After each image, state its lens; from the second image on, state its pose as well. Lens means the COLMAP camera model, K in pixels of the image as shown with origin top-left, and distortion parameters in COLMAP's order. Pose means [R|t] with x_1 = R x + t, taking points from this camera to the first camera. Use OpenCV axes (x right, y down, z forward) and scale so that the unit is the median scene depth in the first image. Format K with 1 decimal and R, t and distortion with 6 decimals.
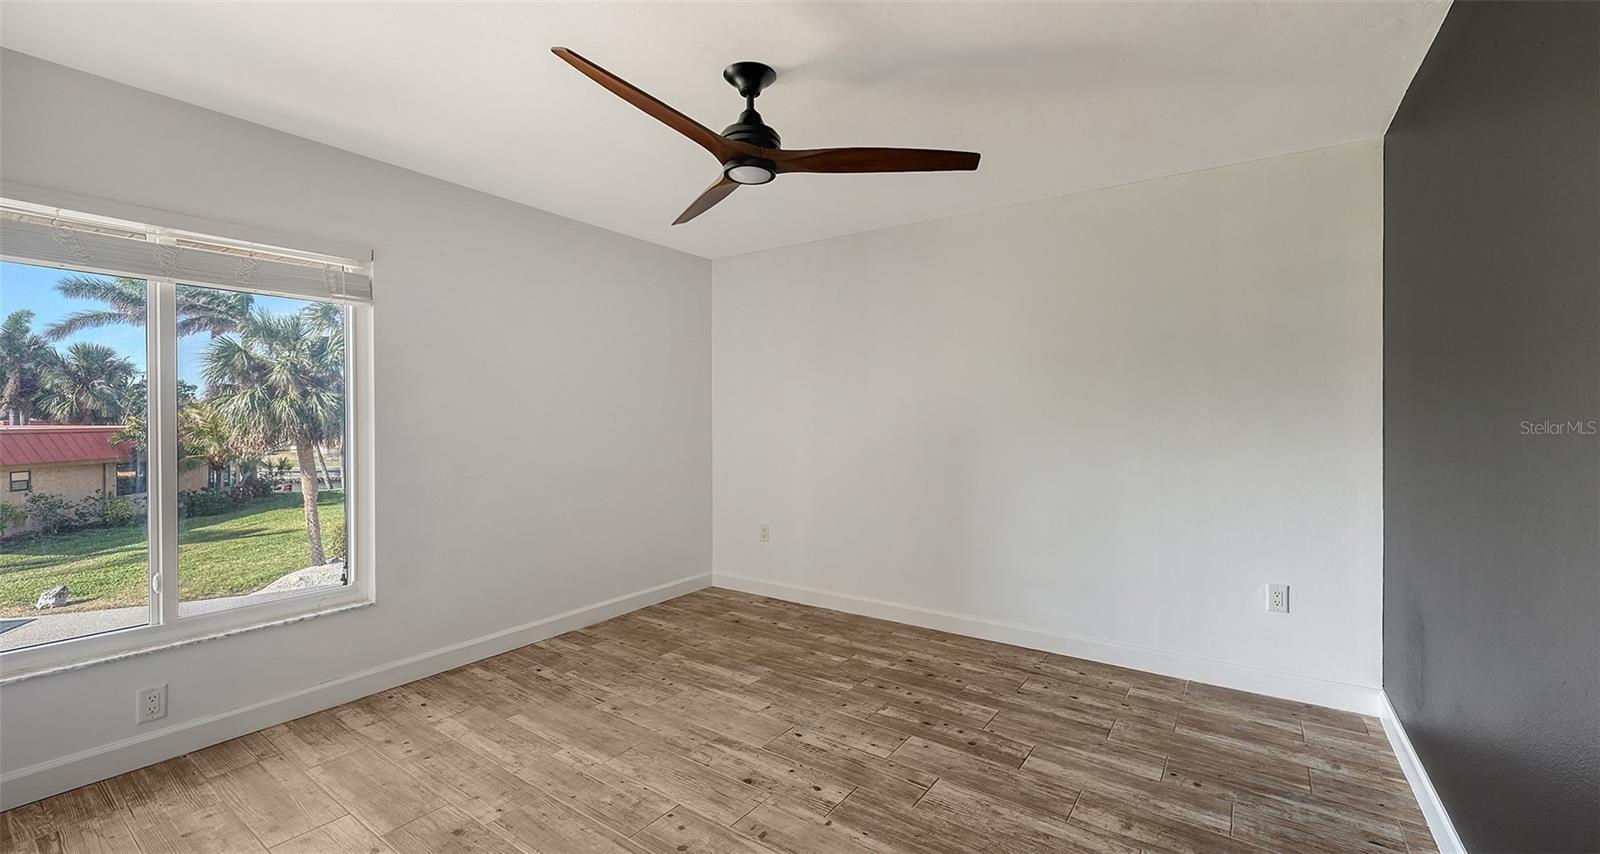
lens RADIAL K [[624.3, 0, 800.0], [0, 624.3, 427.0], [0, 0, 1]] dist [0.000401, 0.000062]
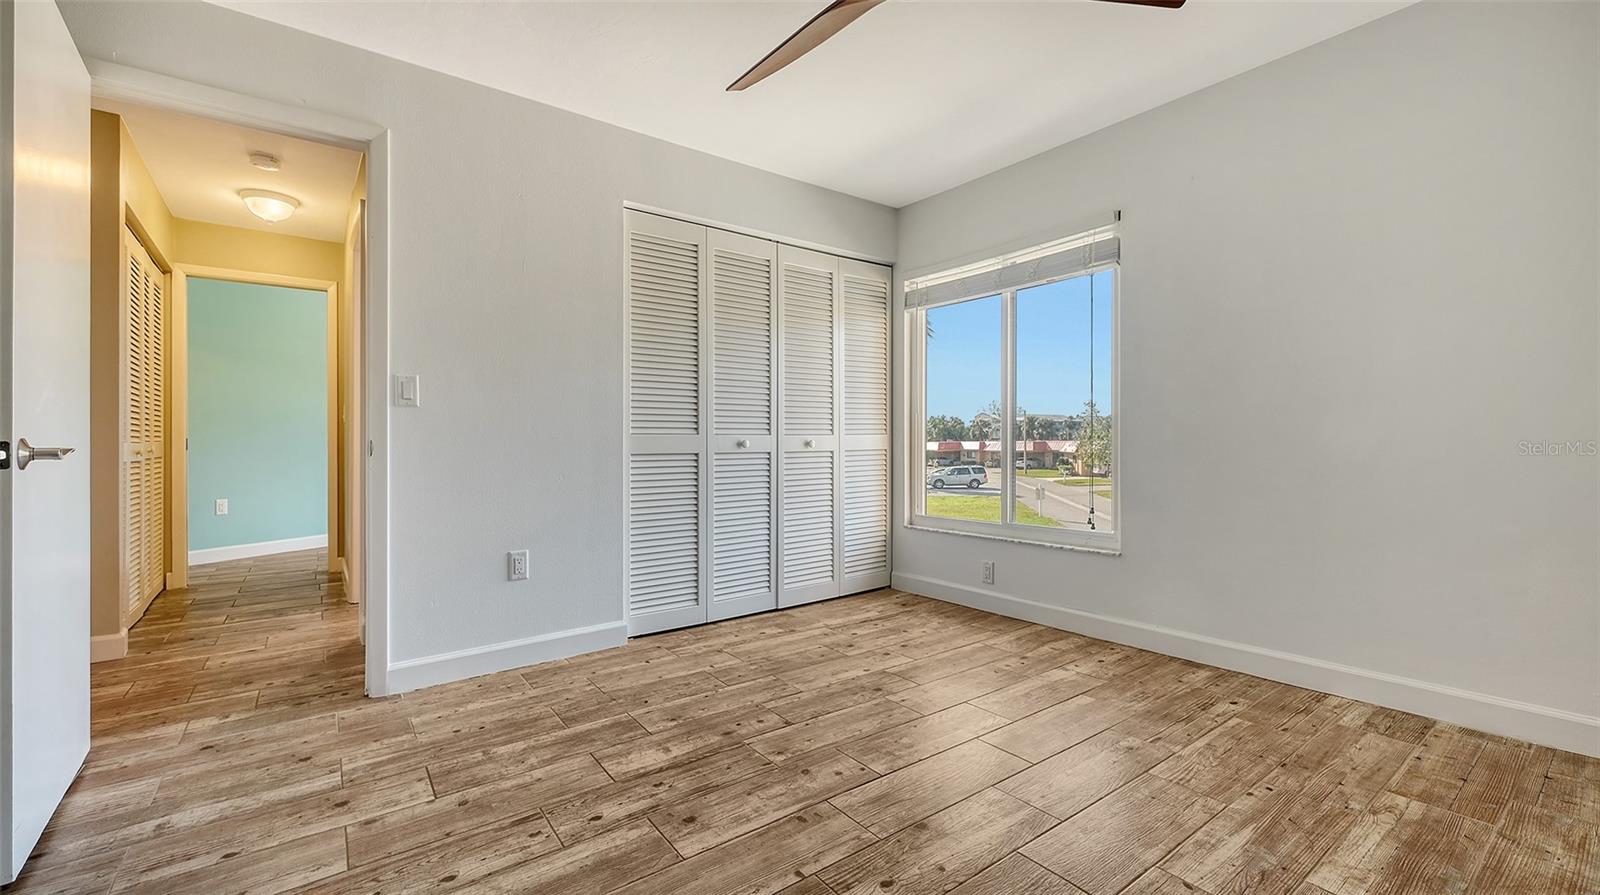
lens RADIAL K [[654.3, 0, 800.0], [0, 654.3, 447.5], [0, 0, 1]] dist [0.014885, 0.000121]
pose [[-0.300878, 0.005765, -0.953645, 0.491673], [-0.001978, 0.999976, 0.006669, 0.095089], [0.953660, 0.003893, -0.300860, 0.798407]]
